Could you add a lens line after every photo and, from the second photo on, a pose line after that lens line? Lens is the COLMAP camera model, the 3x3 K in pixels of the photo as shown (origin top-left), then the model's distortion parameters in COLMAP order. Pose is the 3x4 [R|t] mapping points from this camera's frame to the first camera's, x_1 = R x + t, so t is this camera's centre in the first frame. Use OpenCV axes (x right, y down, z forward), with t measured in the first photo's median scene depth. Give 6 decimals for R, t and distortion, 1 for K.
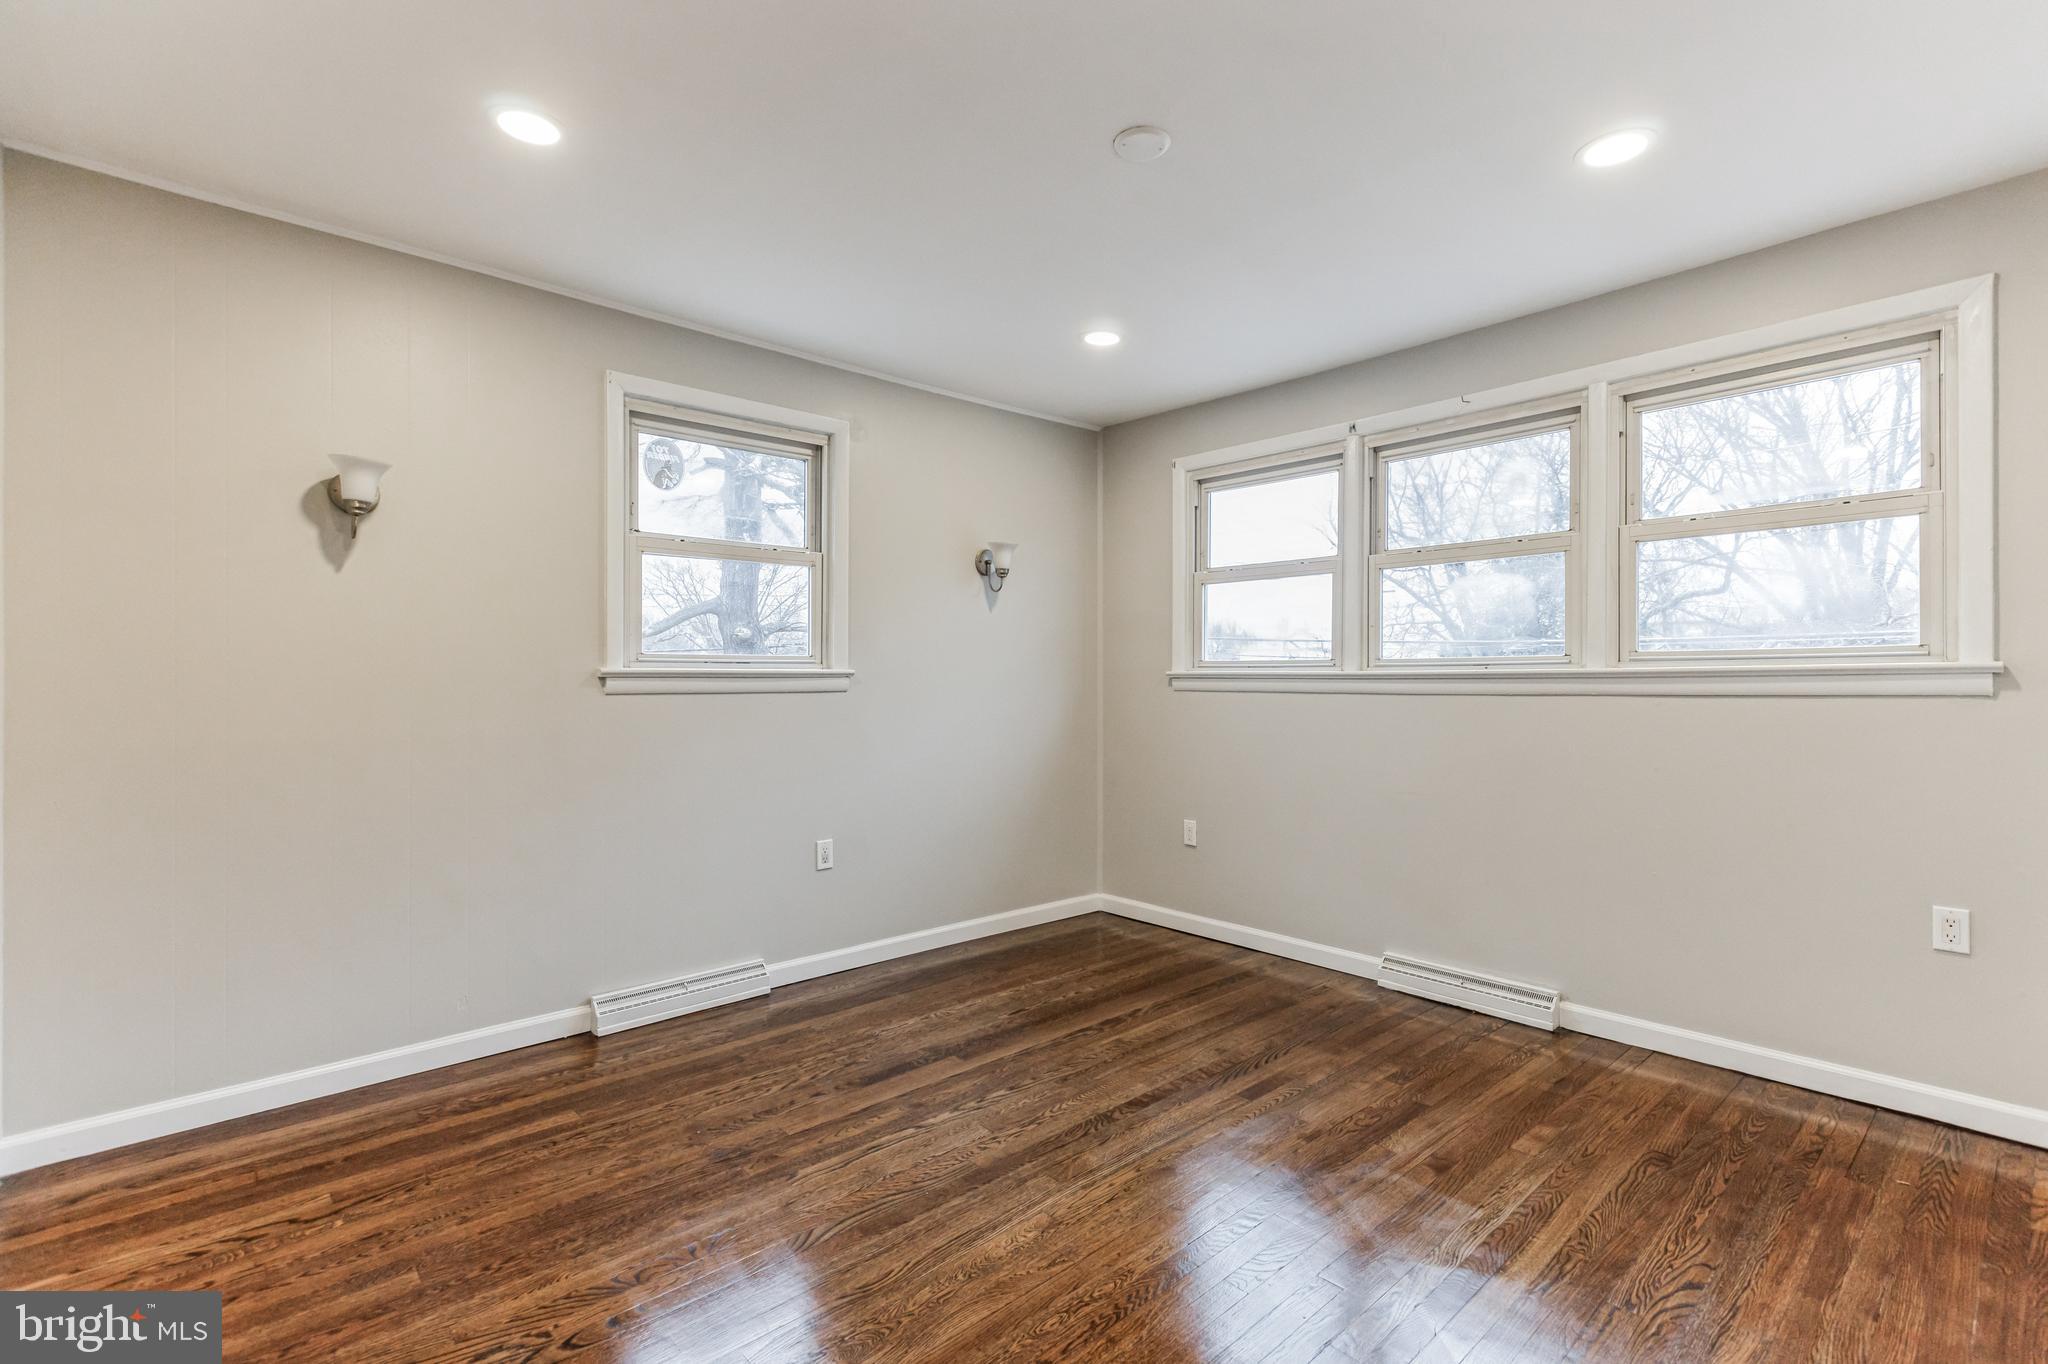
lens RADIAL K [[939.2, 0, 1027.4], [0, 939.2, 672.2], [0, 0, 1]] dist [0.004331, -0.000090]
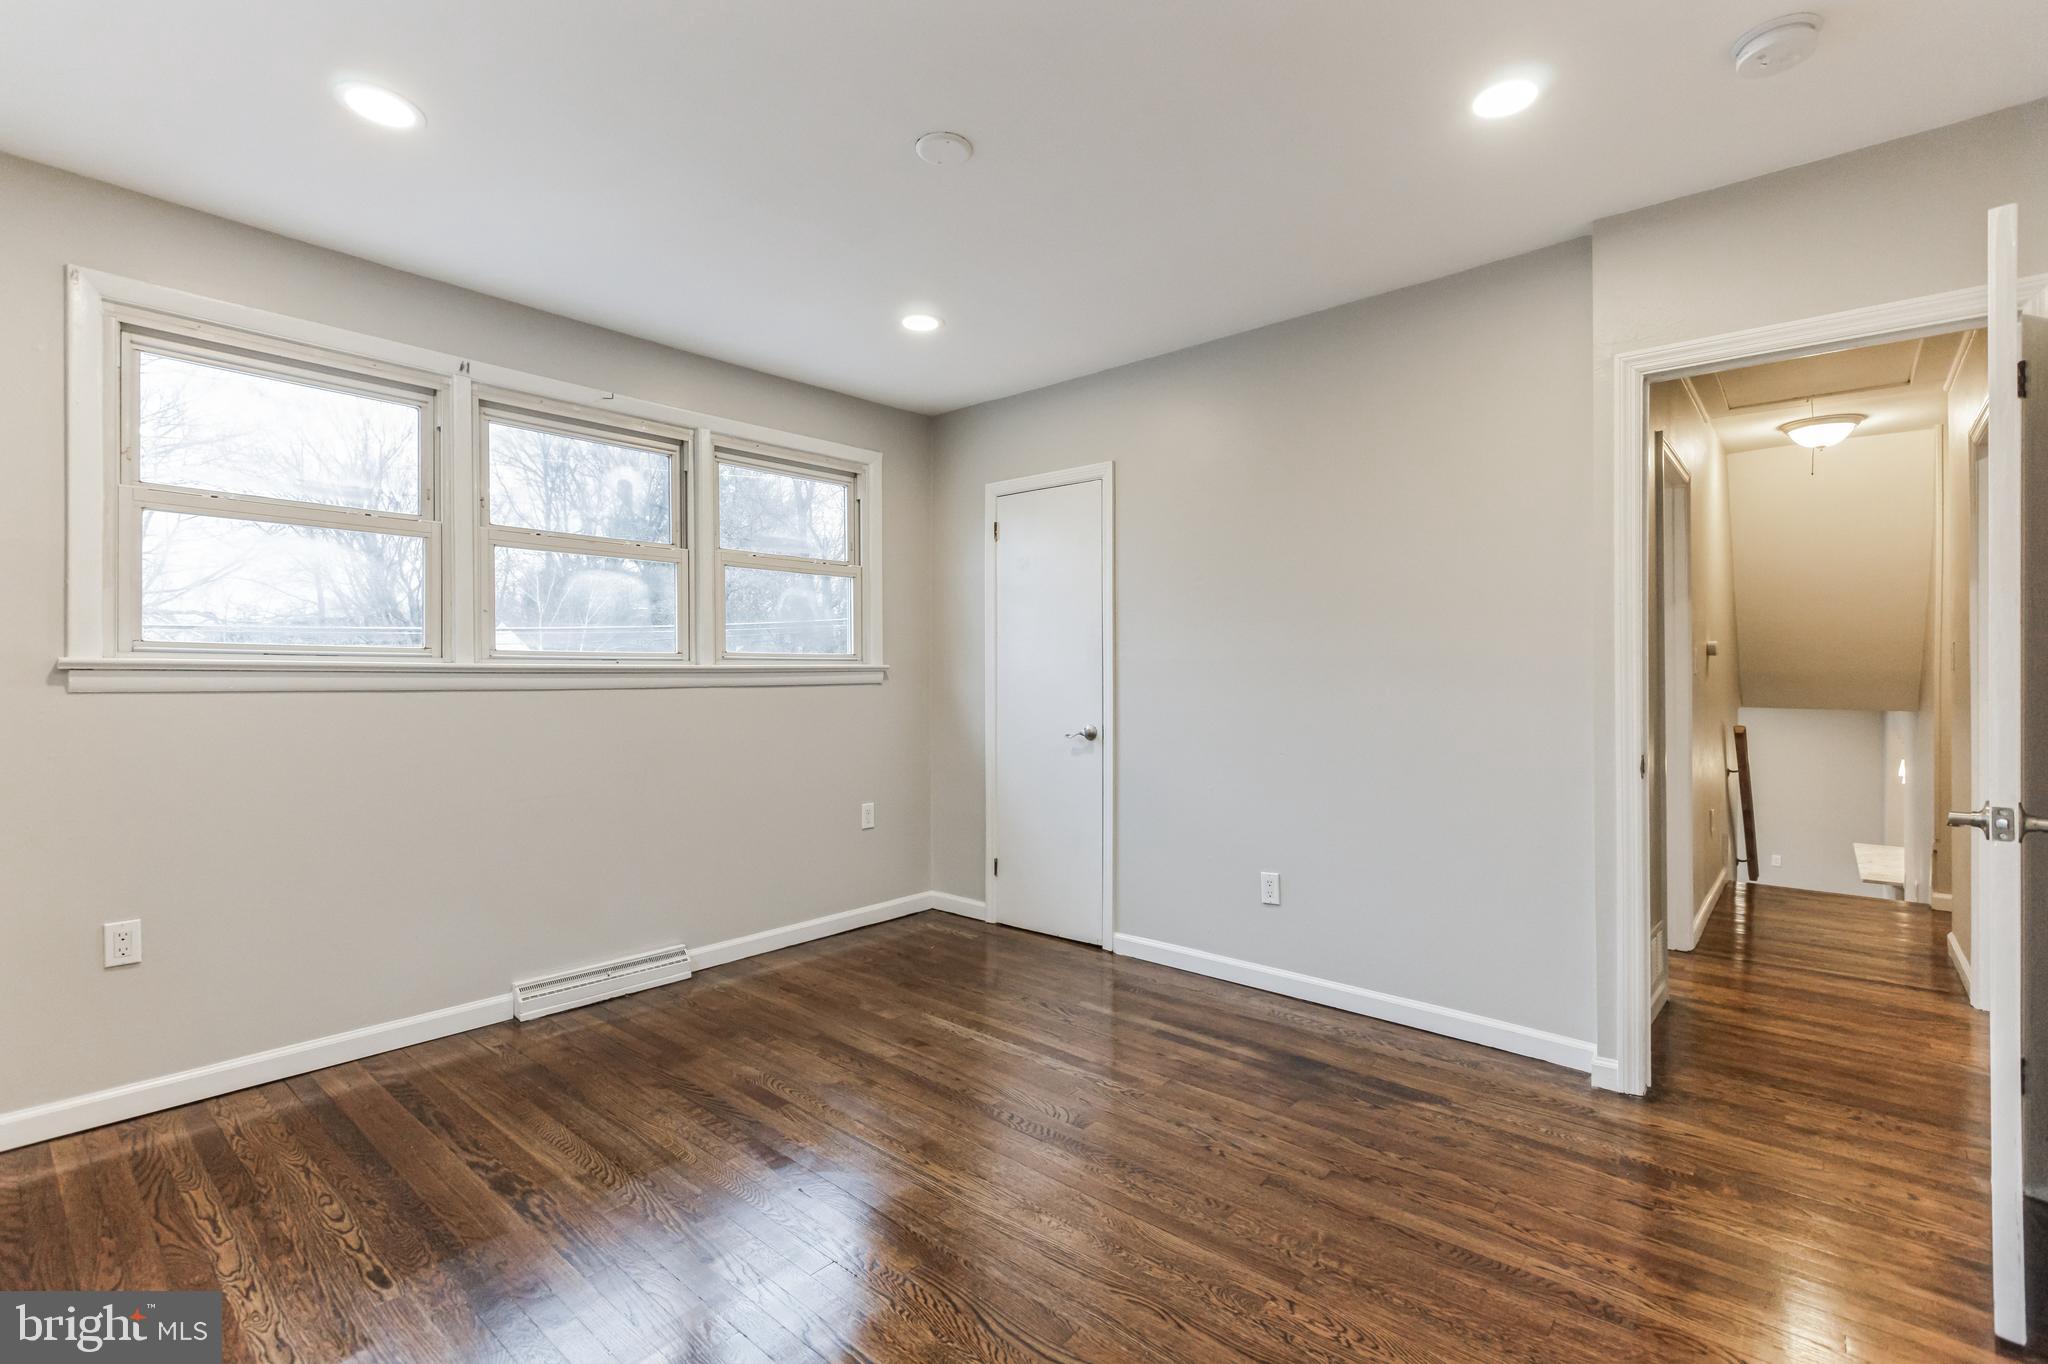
lens RADIAL K [[939.2, 0, 1027.4], [0, 939.2, 672.2], [0, 0, 1]] dist [0.004331, -0.000090]
pose [[-0.135059, 0.005146, 0.990824, -0.620446], [-0.007664, 0.999951, -0.006238, 0.009264], [-0.990808, -0.008437, -0.135013, 0.718949]]
